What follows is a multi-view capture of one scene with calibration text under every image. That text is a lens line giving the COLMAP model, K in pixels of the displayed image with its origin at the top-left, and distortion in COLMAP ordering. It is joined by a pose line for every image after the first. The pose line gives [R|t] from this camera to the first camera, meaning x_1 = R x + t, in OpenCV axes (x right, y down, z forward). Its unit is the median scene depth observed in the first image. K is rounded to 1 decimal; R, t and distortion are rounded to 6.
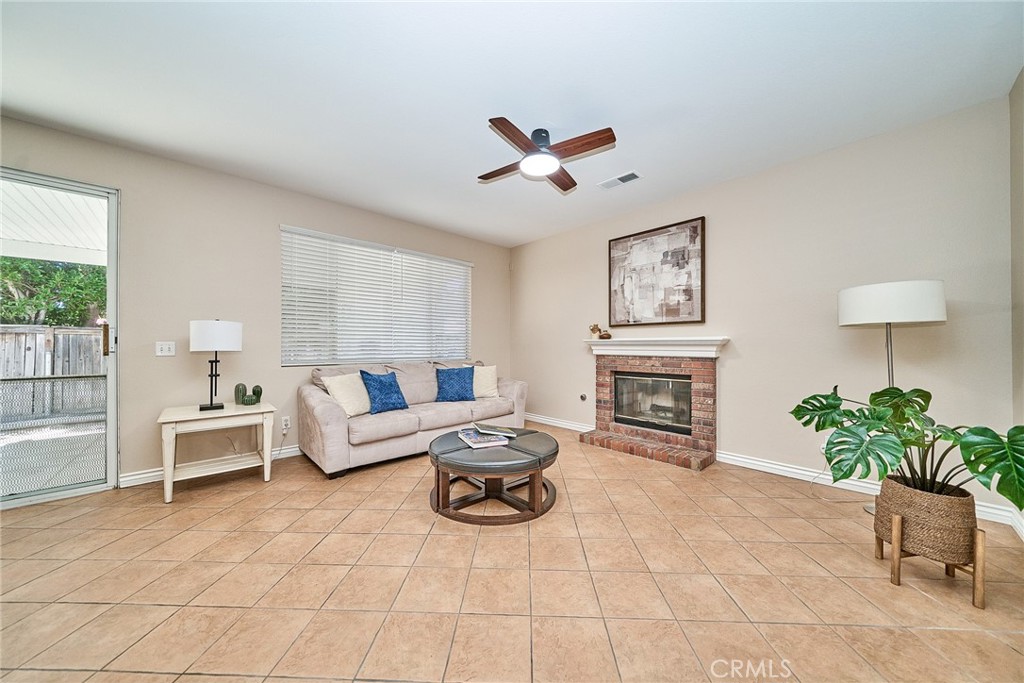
lens RADIAL K [[347.3, 0, 509.6], [0, 347.3, 345.0], [0, 0, 1]] dist [0.000438, -0.000027]
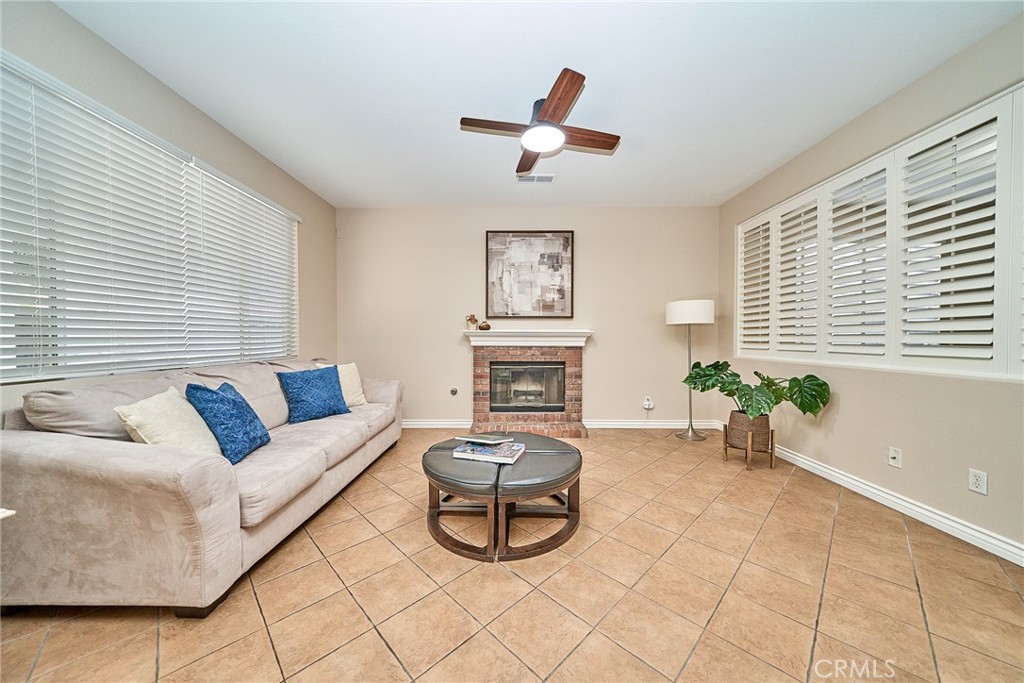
lens RADIAL K [[348.5, 0, 509.6], [0, 348.5, 343.4], [0, 0, 1]] dist [-0.000486, -0.000207]
pose [[0.685899, -0.012367, 0.727591, -0.462888], [-0.003616, 0.999785, 0.020403, 0.000465], [-0.727688, -0.016626, 0.685707, 0.301883]]
